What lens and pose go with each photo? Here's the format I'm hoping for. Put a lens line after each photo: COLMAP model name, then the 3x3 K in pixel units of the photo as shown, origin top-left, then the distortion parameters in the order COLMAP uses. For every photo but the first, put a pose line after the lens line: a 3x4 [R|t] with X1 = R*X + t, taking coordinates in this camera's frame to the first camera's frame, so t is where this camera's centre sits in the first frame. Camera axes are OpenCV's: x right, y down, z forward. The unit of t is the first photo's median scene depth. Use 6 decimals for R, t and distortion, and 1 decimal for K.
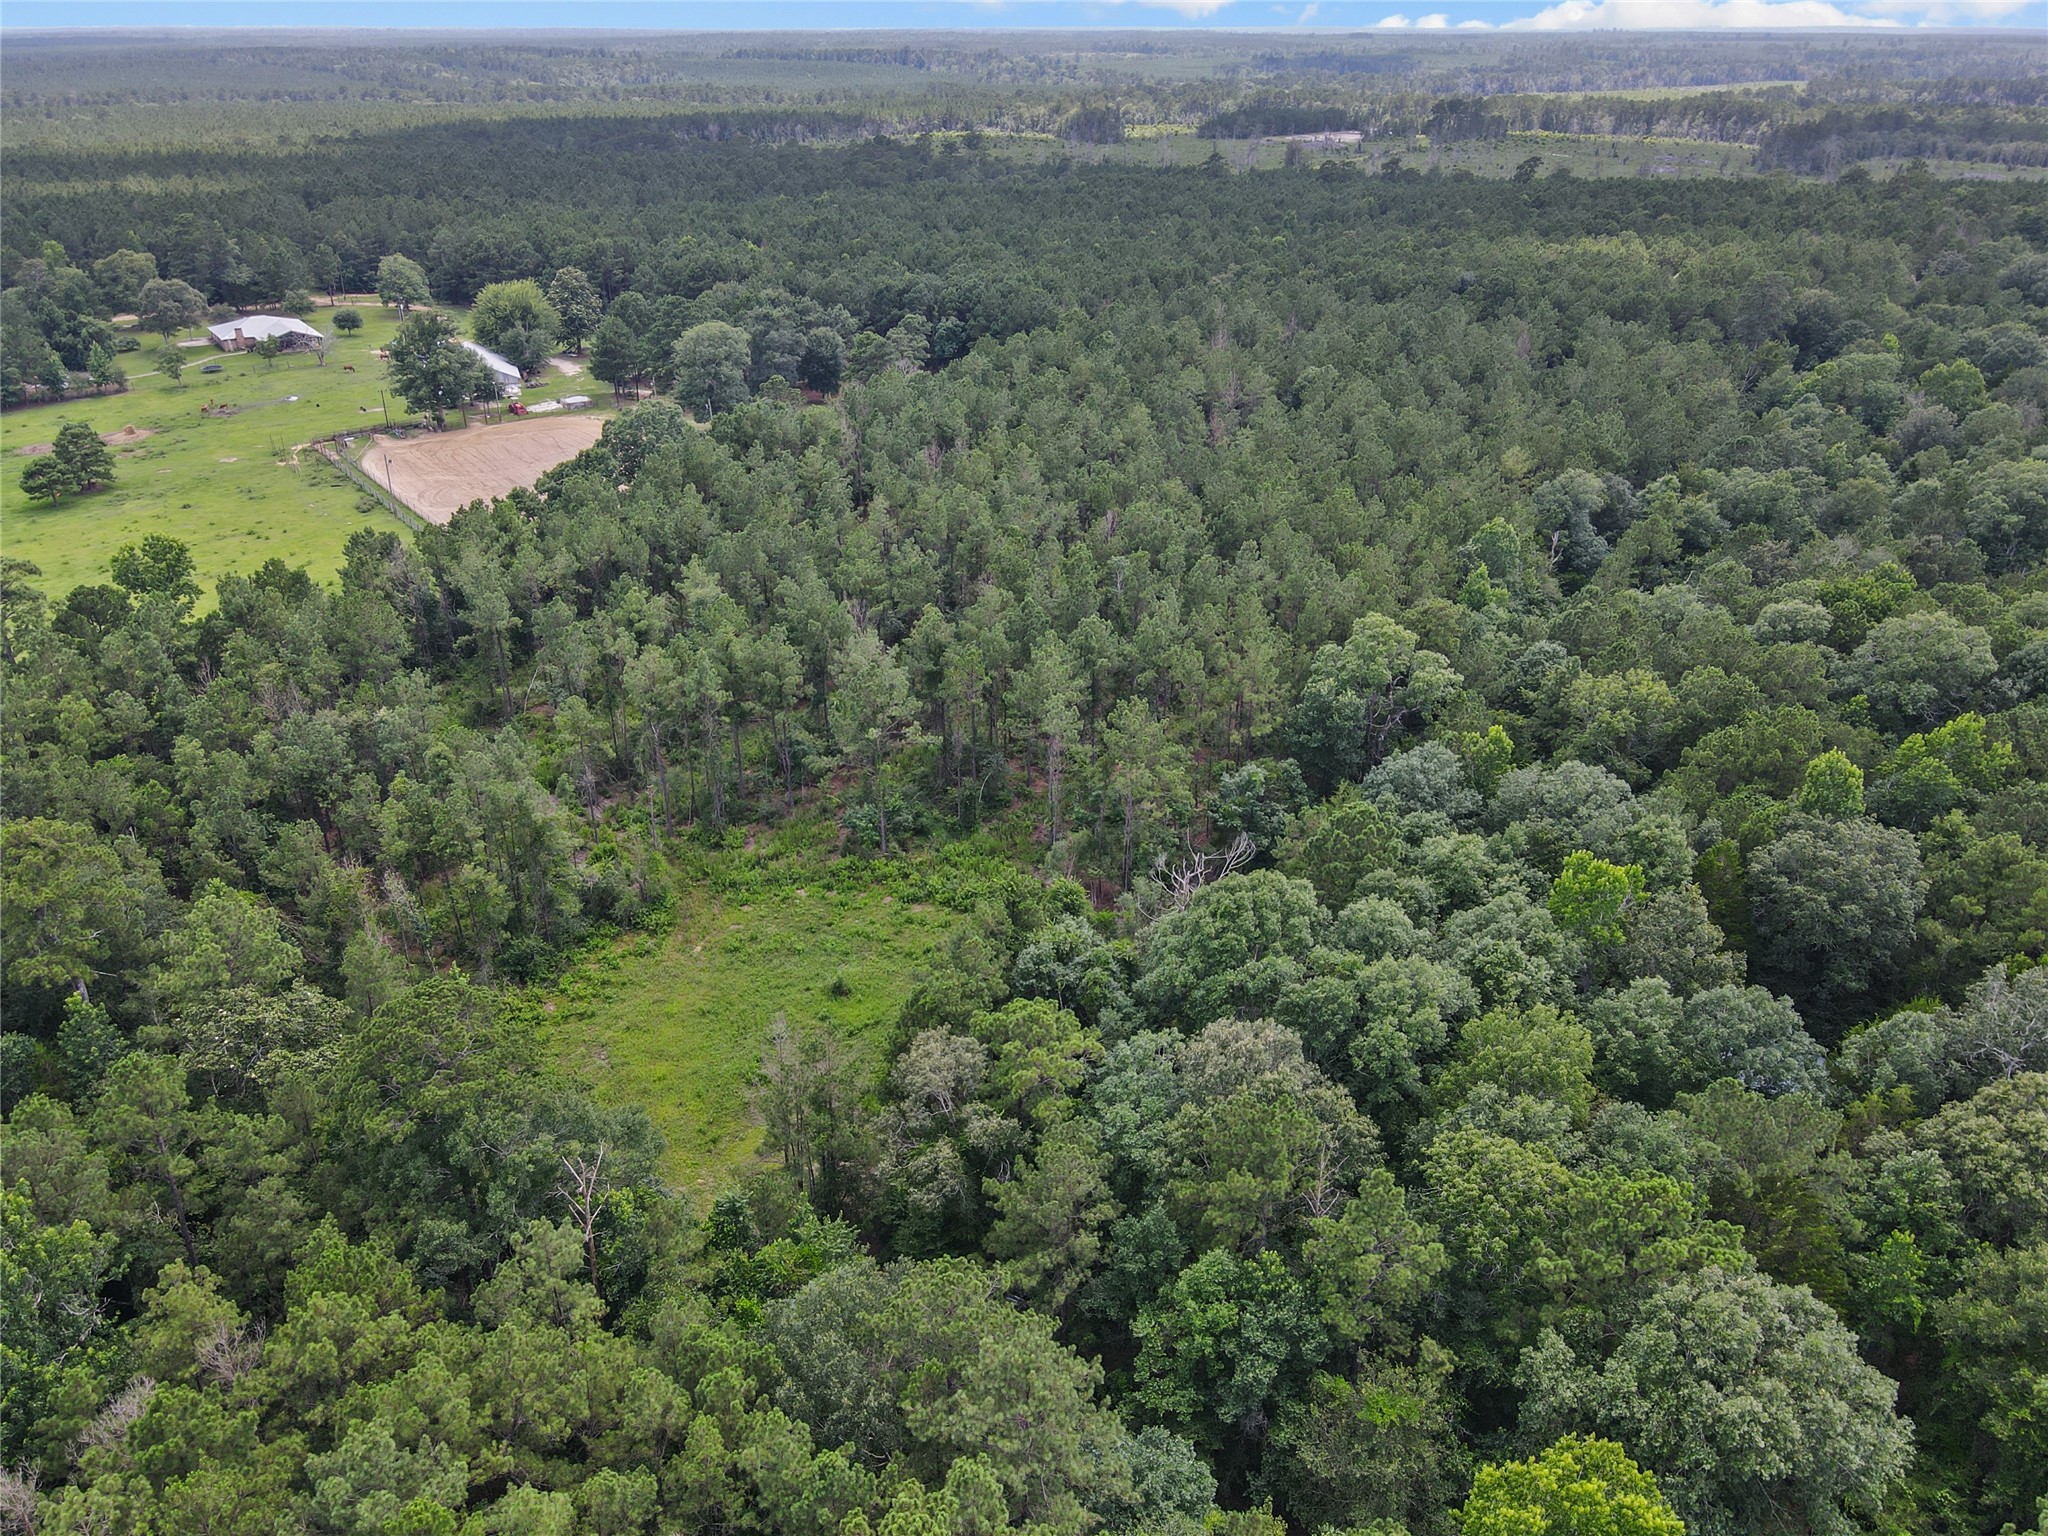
lens RADIAL K [[1516.9, 0, 1024.0], [0, 1516.9, 768.0], [0, 0, 1]] dist [0.008486, 0.006846]
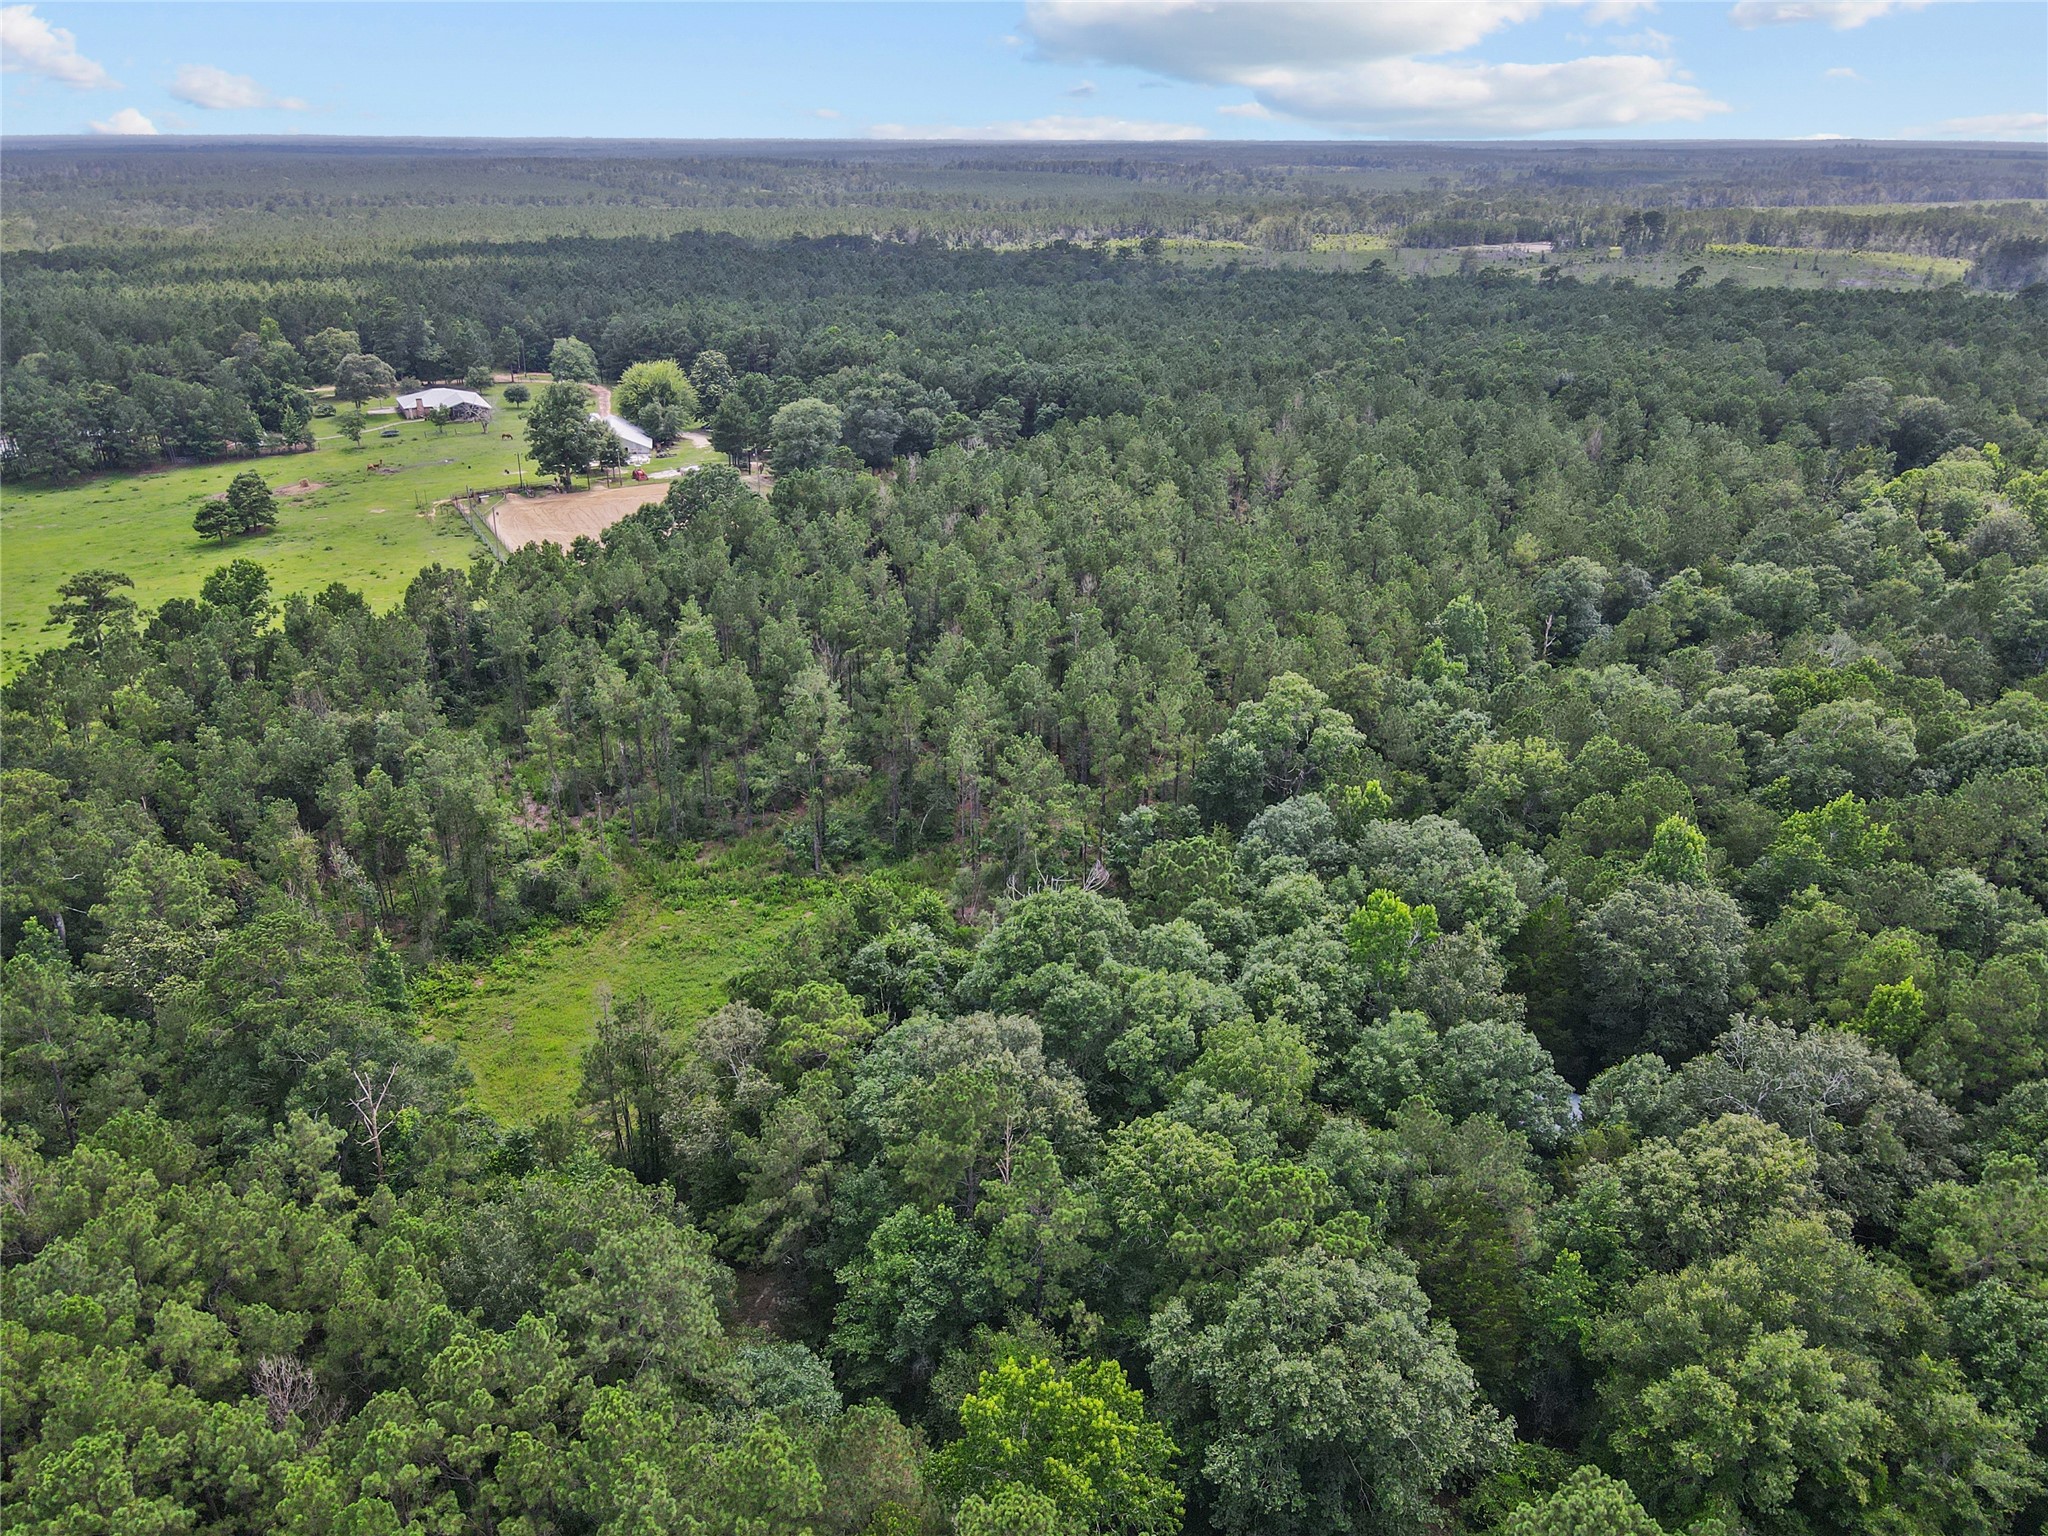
lens RADIAL K [[1516.9, 0, 1024.0], [0, 1516.9, 768.0], [0, 0, 1]] dist [0.008486, 0.006846]
pose [[0.990169, 0.056531, -0.127943, 0.170225], [-0.064434, 0.996206, -0.058495, 0.032777], [0.124151, 0.066163, 0.990055, -0.044036]]
